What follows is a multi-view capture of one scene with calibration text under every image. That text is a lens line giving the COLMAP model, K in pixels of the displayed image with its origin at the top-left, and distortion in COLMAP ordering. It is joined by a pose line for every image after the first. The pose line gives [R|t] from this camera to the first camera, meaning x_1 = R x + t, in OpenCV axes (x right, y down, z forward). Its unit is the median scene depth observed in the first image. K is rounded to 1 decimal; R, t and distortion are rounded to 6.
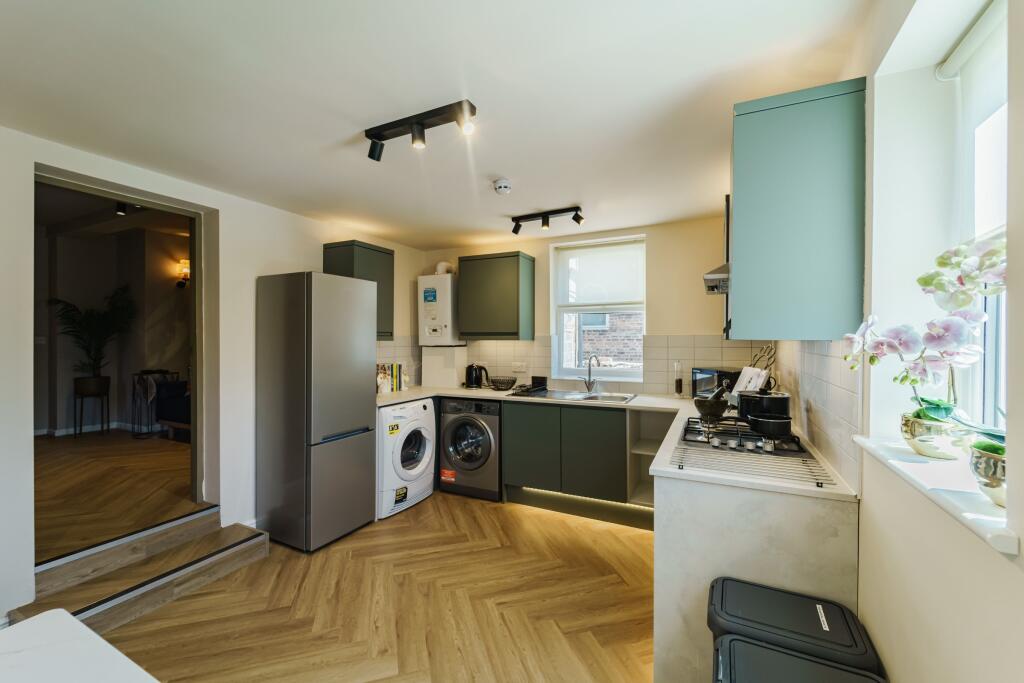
lens RADIAL K [[417.4, 0, 534.0], [0, 417.4, 339.9], [0, 0, 1]] dist [0.002870, -0.000775]
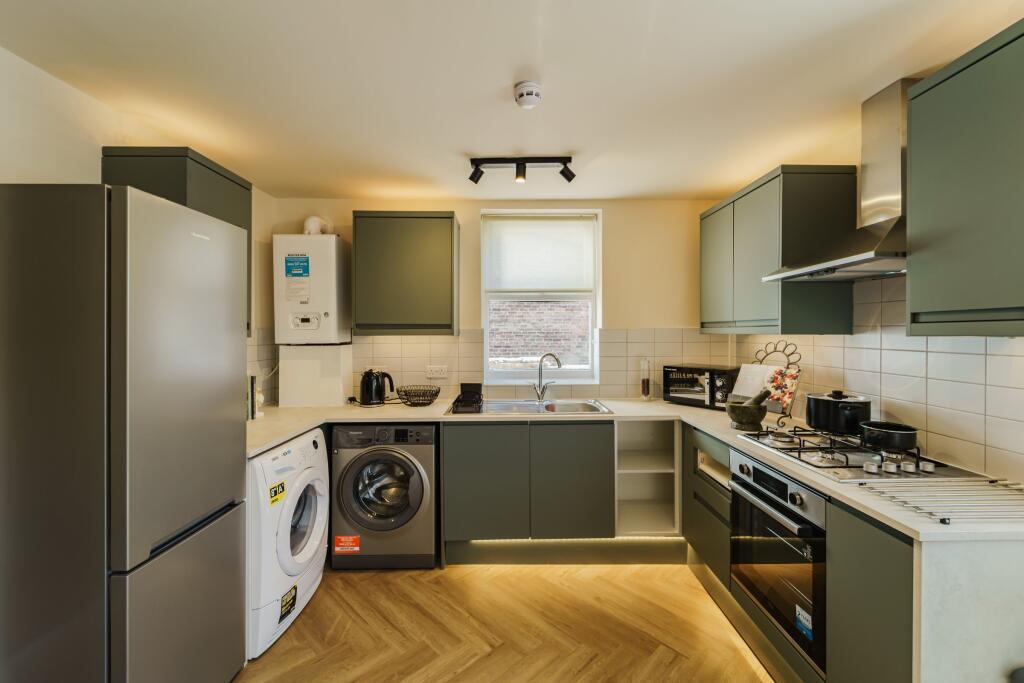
lens RADIAL K [[417.4, 0, 509.5], [0, 417.4, 333.8], [0, 0, 1]] dist [0.002870, -0.000775]
pose [[0.898478, -0.003389, 0.439005, -0.279692], [0.001406, 0.999987, 0.004840, -0.005417], [-0.439016, -0.003731, 0.898472, 0.325351]]
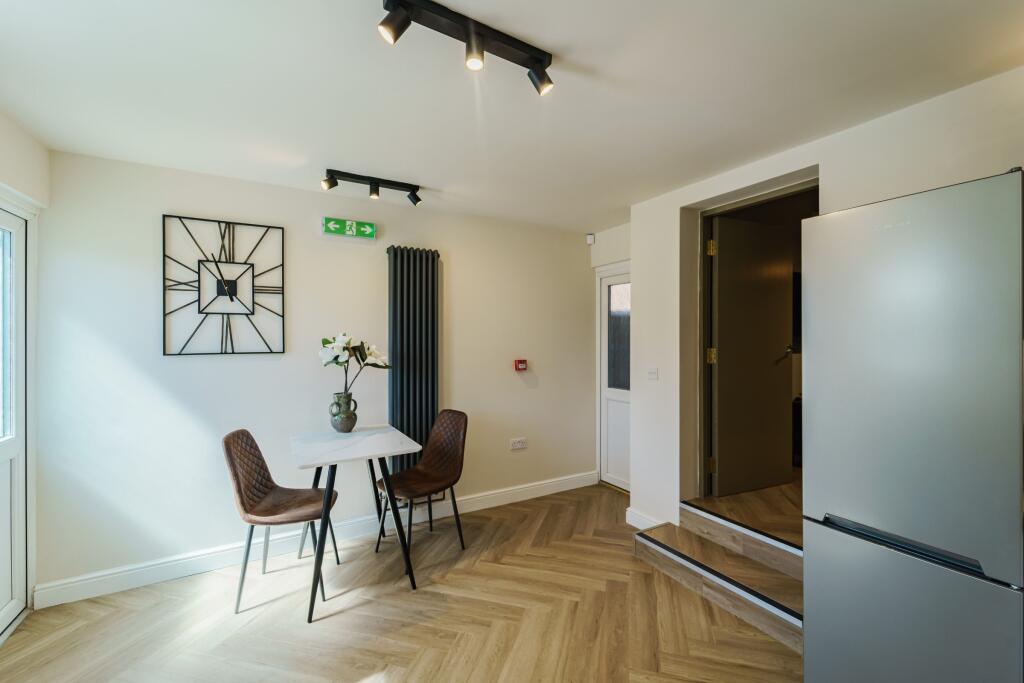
lens RADIAL K [[417.4, 0, 514.9], [0, 417.4, 340.0], [0, 0, 1]] dist [0.002870, -0.000775]
pose [[-0.572983, 0.002940, -0.819562, 0.145939], [0.001041, 0.999995, 0.002859, 0.000214], [0.819567, 0.000785, -0.572983, 0.784288]]
